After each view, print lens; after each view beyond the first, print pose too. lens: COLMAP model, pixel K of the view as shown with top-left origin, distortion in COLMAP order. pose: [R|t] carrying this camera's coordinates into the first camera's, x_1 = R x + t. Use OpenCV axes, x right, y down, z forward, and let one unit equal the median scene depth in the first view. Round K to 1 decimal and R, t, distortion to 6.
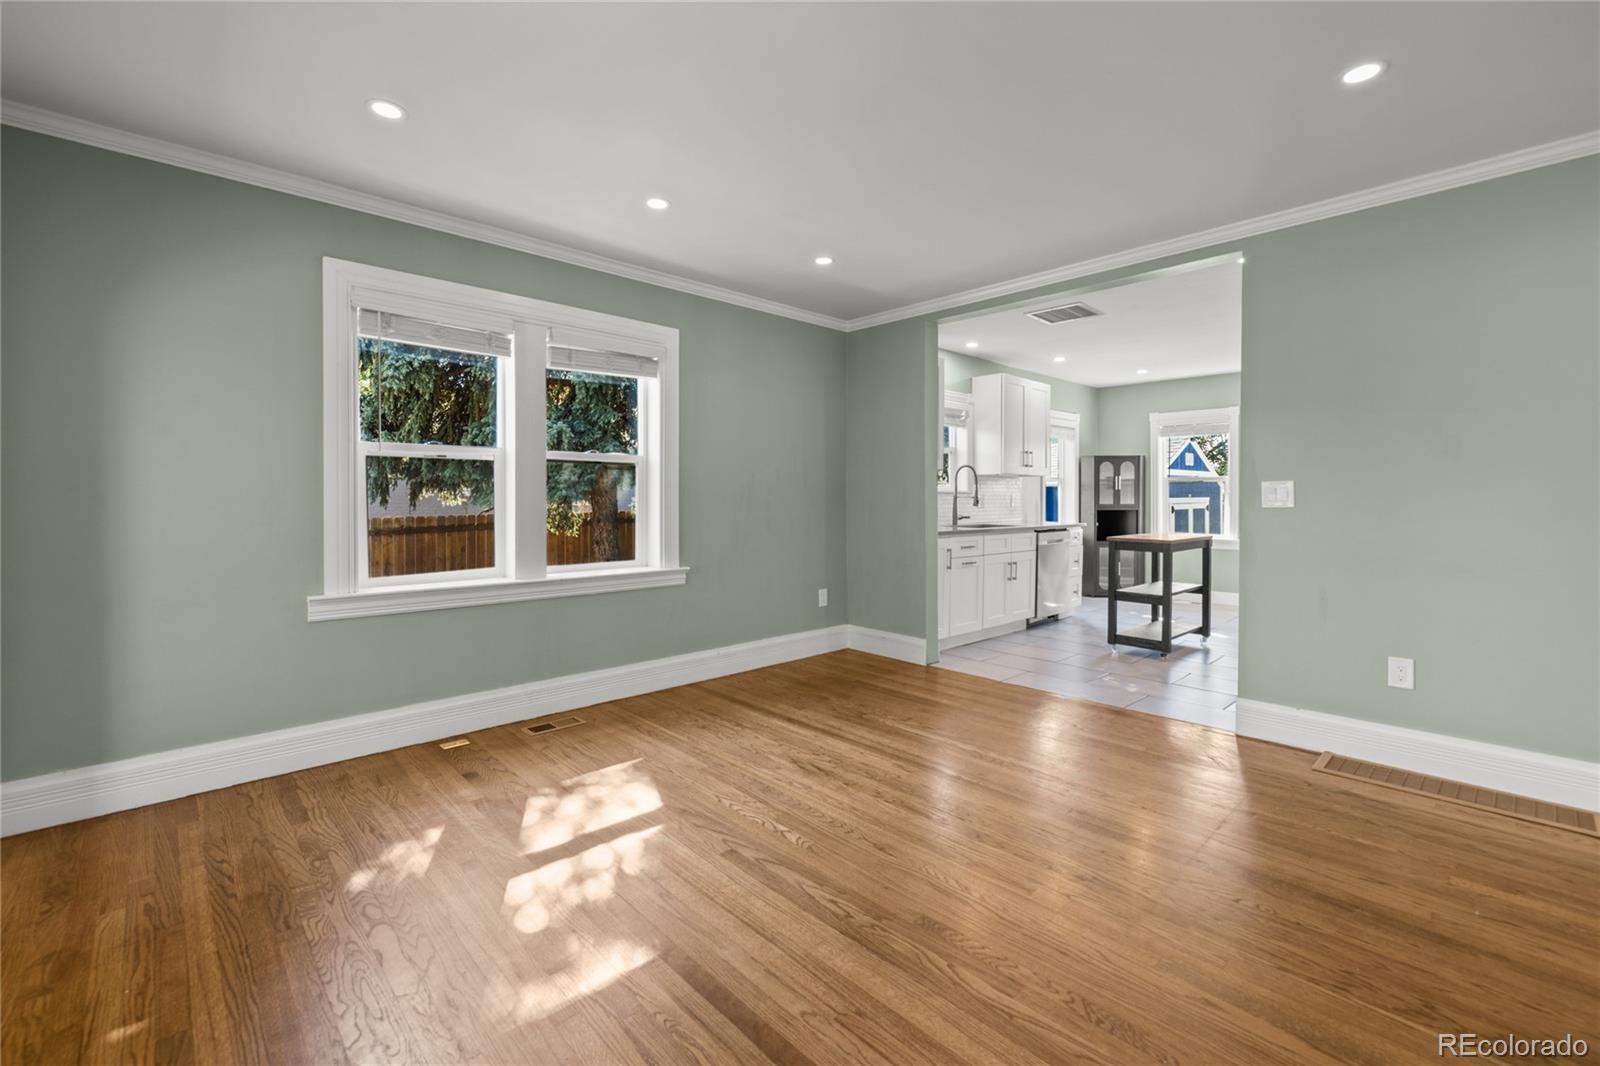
lens RADIAL K [[684.4, 0, 800.4], [0, 684.4, 503.6], [0, 0, 1]] dist [0.008310, -0.000996]
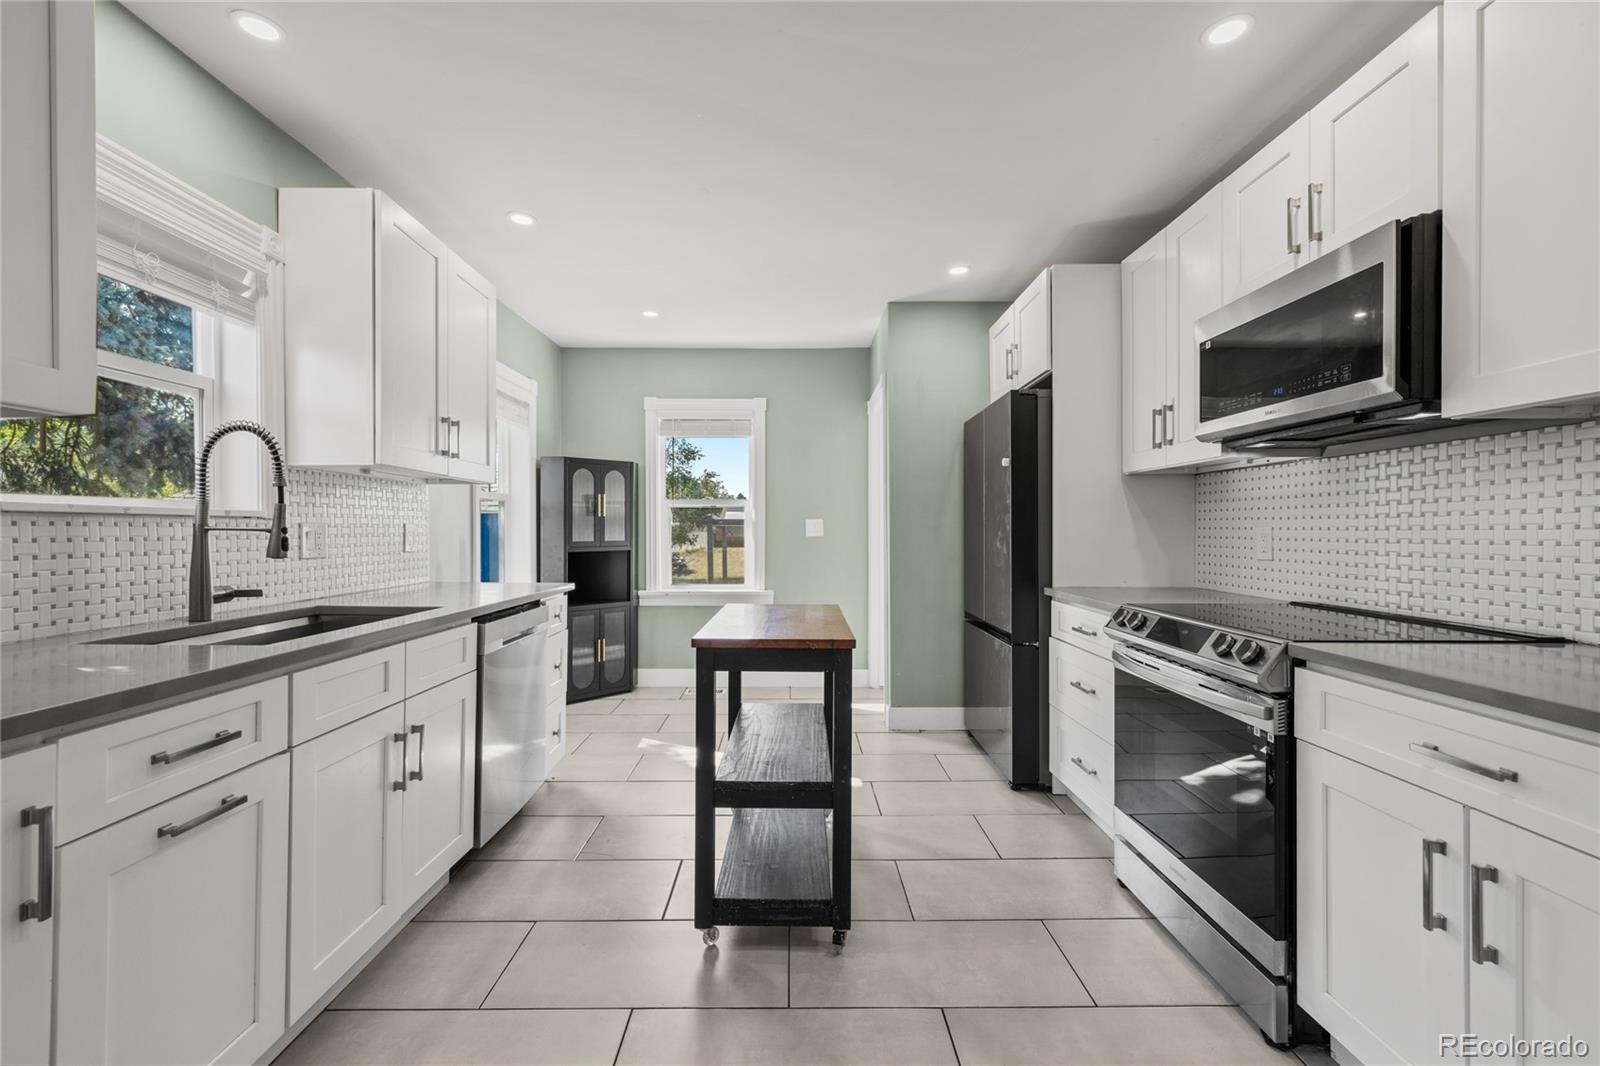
lens RADIAL K [[684.4, 0, 783.5], [0, 684.4, 534.0], [0, 0, 1]] dist [0.008310, -0.000996]
pose [[0.694348, -0.001991, 0.719637, 0.160117], [0.004135, 0.999991, -0.001223, -0.004872], [-0.719627, 0.003825, 0.694350, 0.519496]]
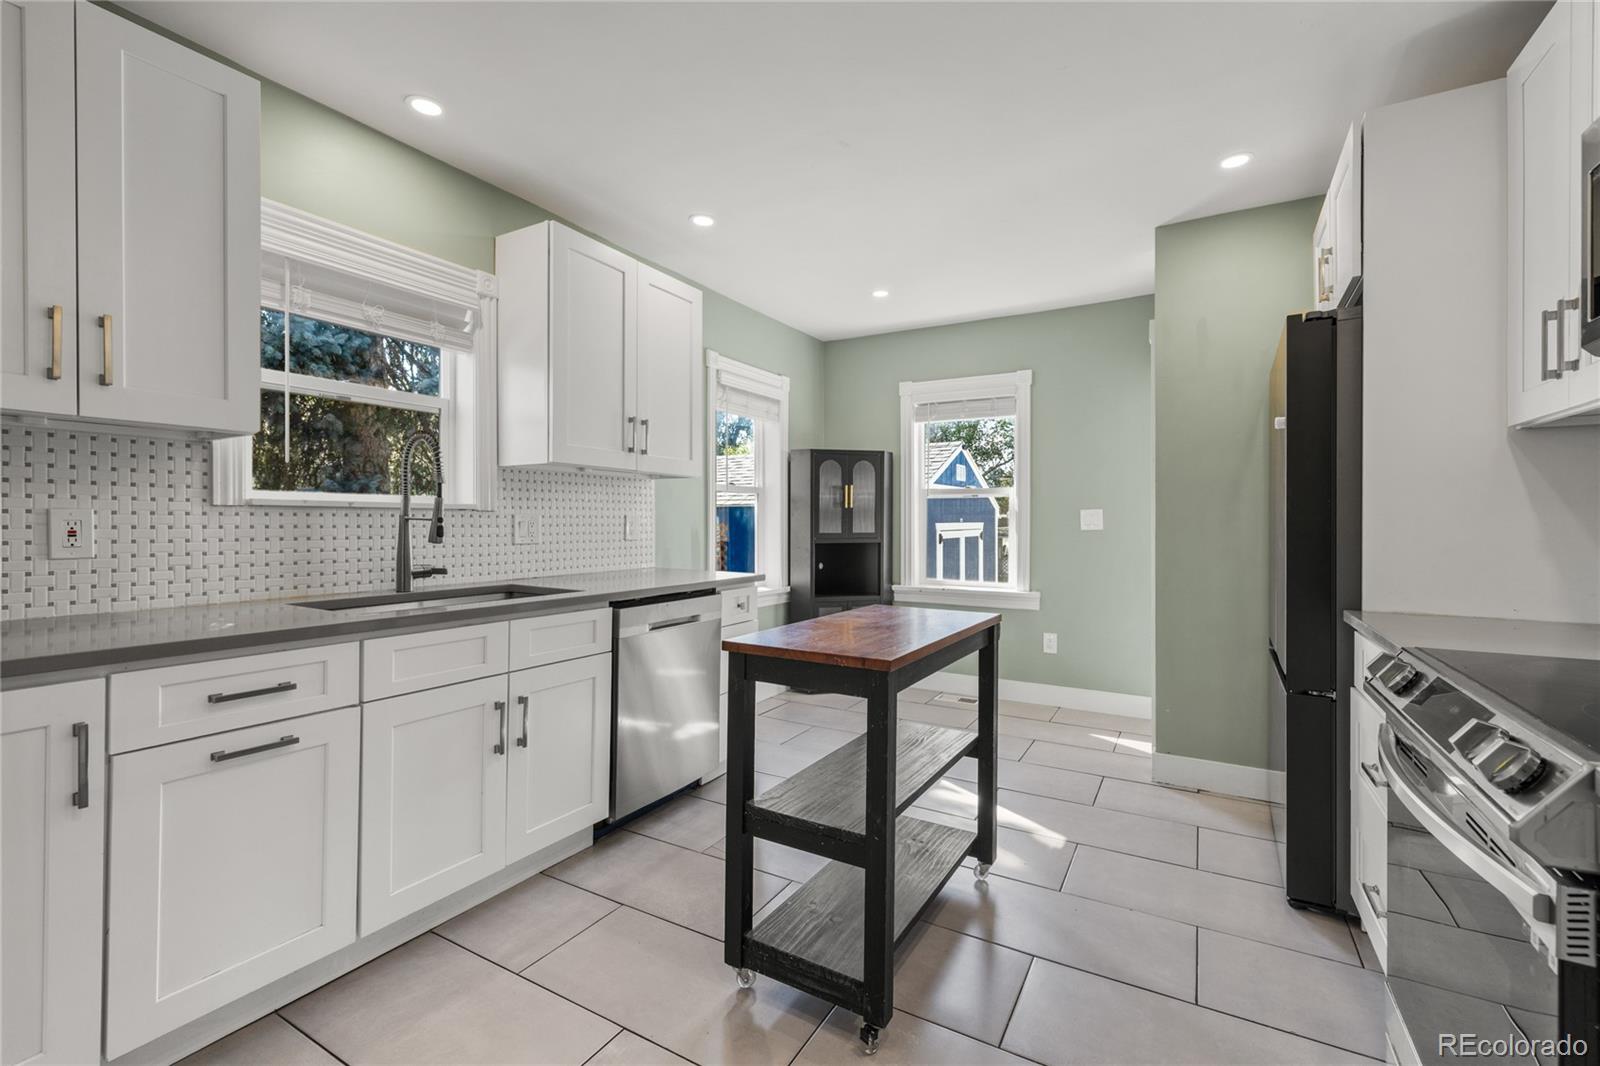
lens RADIAL K [[684.4, 0, 800.0], [0, 684.4, 526.4], [0, 0, 1]] dist [0.008310, -0.000996]
pose [[0.960899, 0.003774, 0.276874, 0.285659], [-0.003340, 0.999992, -0.002038, -0.004343], [-0.276880, 0.001034, 0.960904, 0.492024]]
